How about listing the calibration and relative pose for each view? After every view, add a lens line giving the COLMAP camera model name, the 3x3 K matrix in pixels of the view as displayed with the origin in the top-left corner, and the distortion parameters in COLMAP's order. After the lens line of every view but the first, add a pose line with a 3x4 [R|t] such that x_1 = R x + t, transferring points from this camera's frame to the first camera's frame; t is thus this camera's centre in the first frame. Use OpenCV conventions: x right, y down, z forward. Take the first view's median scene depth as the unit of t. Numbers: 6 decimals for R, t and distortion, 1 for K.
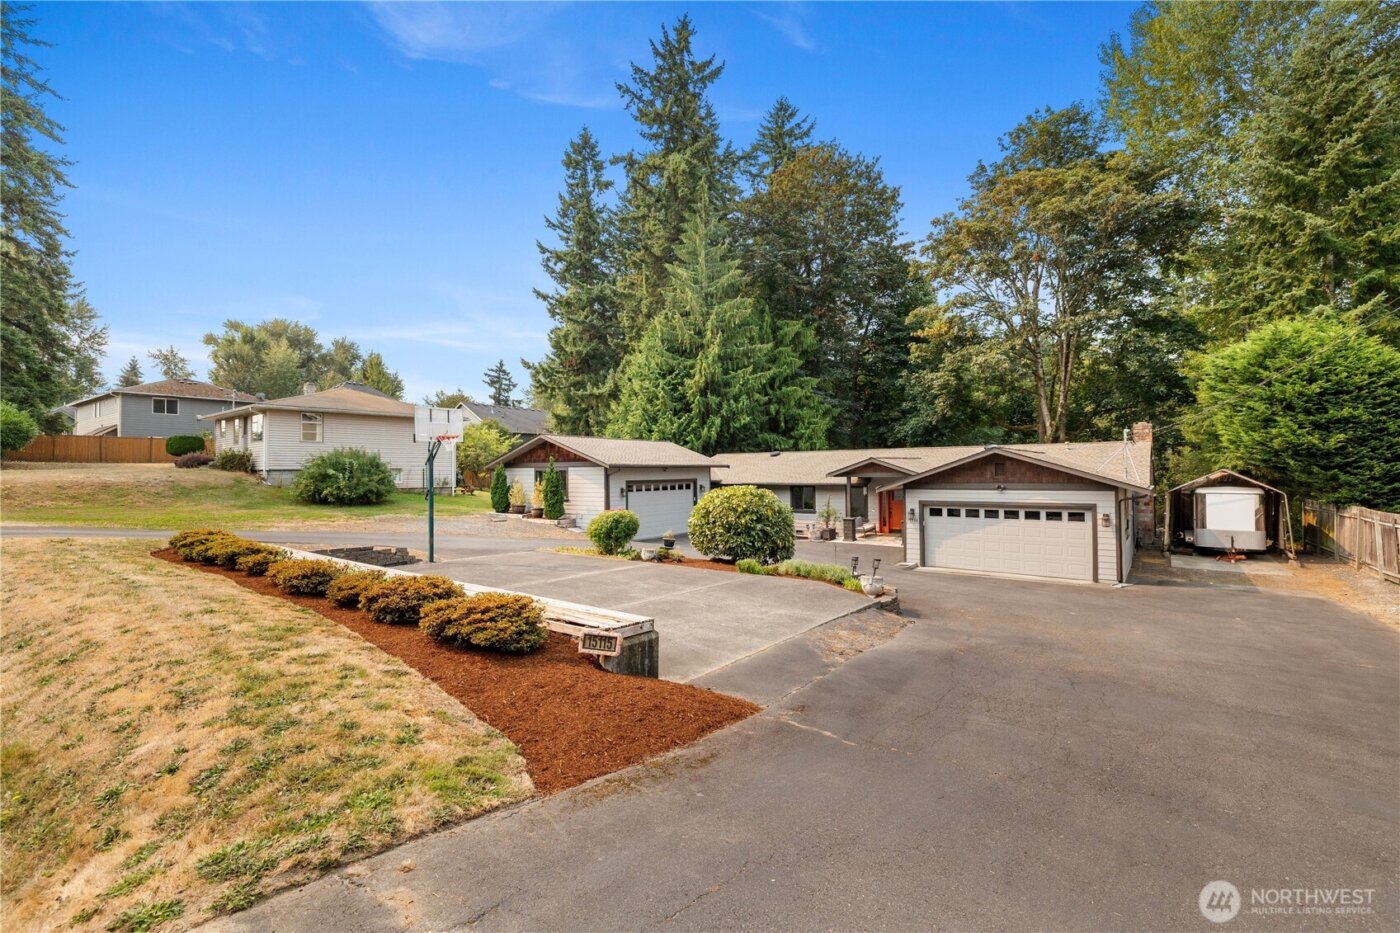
lens RADIAL K [[604.9, 0, 703.0], [0, 604.9, 469.9], [0, 0, 1]] dist [0.001706, 0.000028]
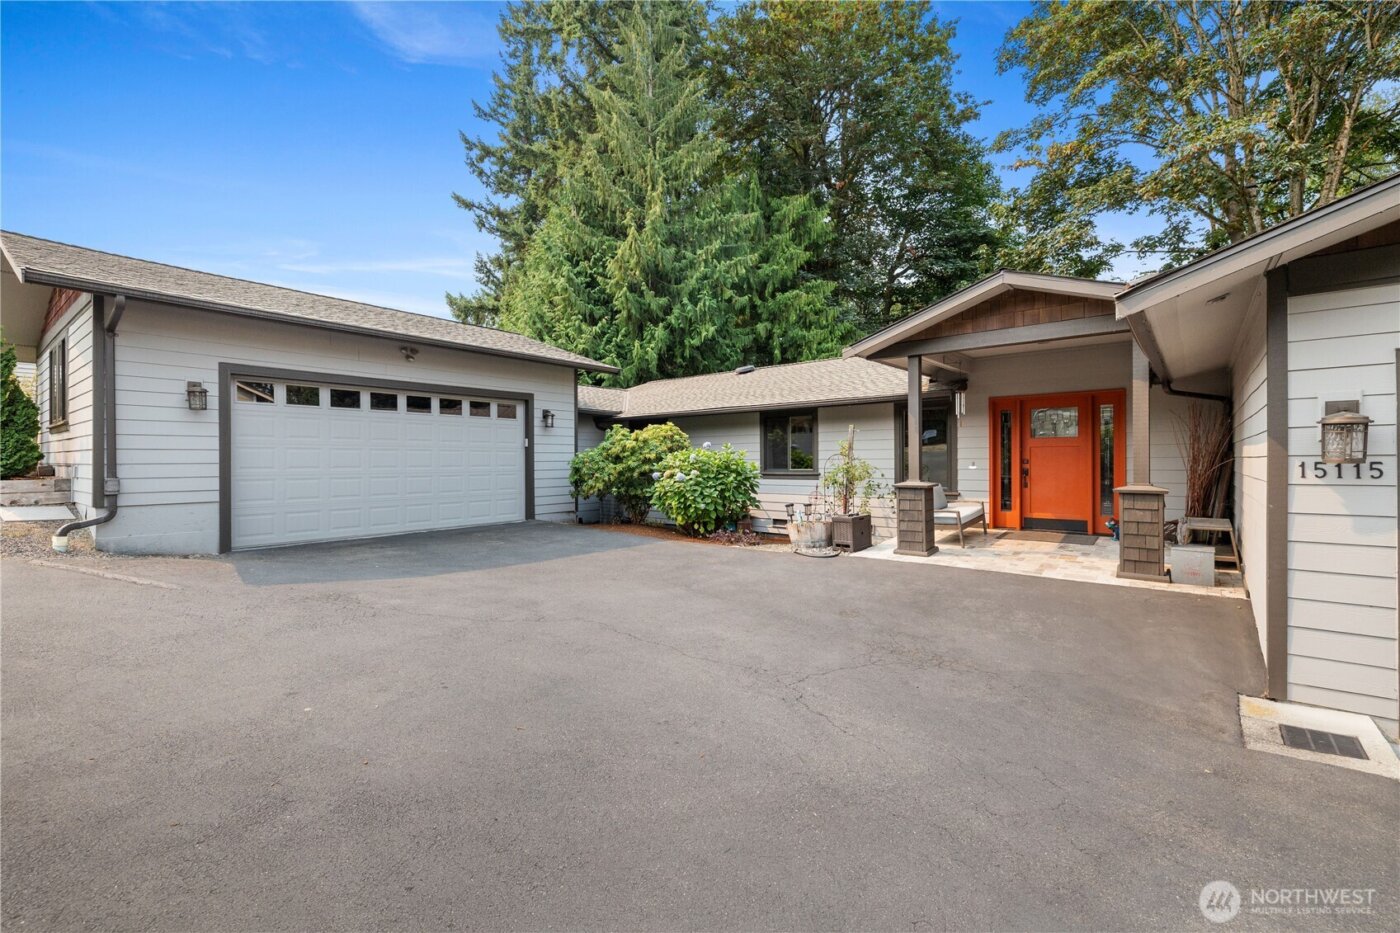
lens RADIAL K [[604.9, 0, 699.1], [0, 604.9, 461.3], [0, 0, 1]] dist [0.001706, 0.000028]
pose [[0.999259, 0.004180, -0.038253, 0.083906], [-0.003931, 0.999971, 0.006585, 0.040136], [0.038280, -0.006430, 0.999246, 0.406305]]
